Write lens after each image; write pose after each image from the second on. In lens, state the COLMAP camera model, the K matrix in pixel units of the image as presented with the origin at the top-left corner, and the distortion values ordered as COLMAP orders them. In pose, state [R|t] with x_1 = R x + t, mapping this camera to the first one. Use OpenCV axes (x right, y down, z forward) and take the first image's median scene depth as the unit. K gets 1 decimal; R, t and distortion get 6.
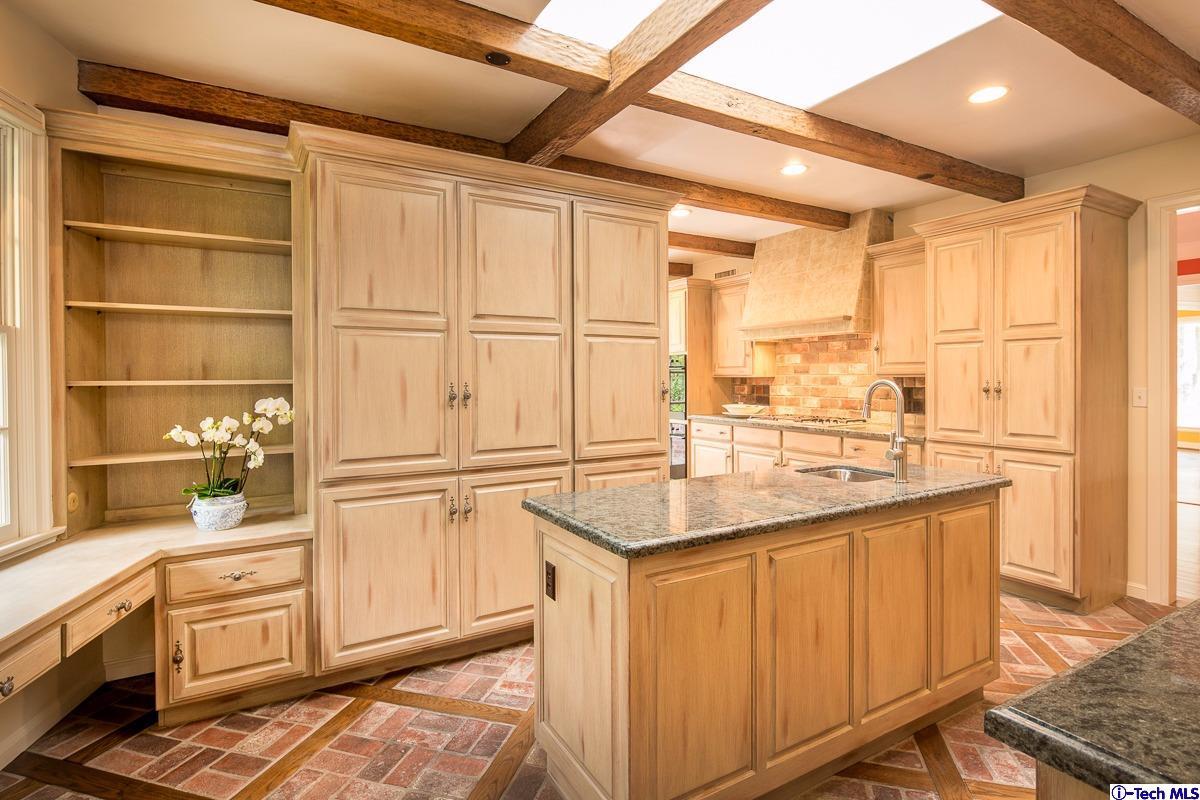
lens RADIAL K [[593.6, 0, 590.8], [0, 593.6, 381.7], [0, 0, 1]] dist [0.001736, -0.001126]
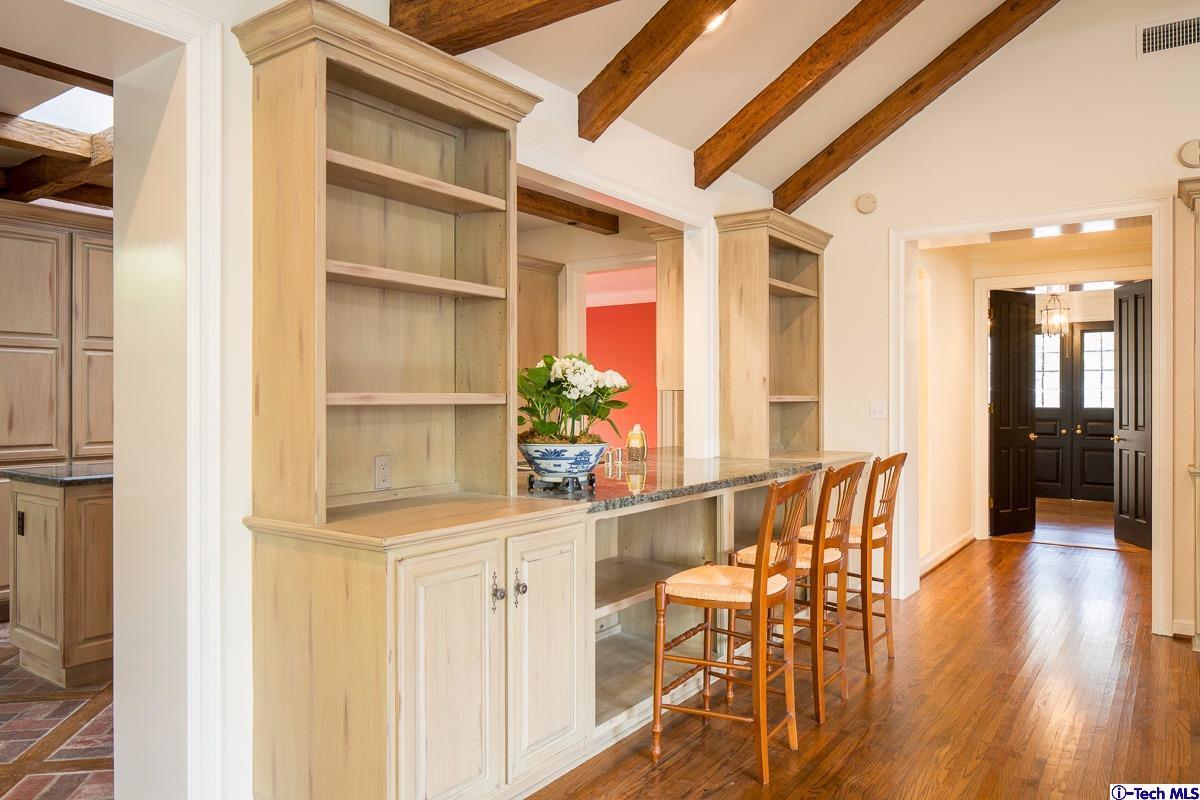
lens RADIAL K [[841.8, 0, 606.4], [0, 841.8, 394.7], [0, 0, 1]] dist [-0.010548, 0.008732]
pose [[0.908852, 0.006849, 0.417063, 0.296187], [-0.001273, 0.999906, -0.013646, 0.039316], [-0.417117, 0.011871, 0.908775, -1.150340]]
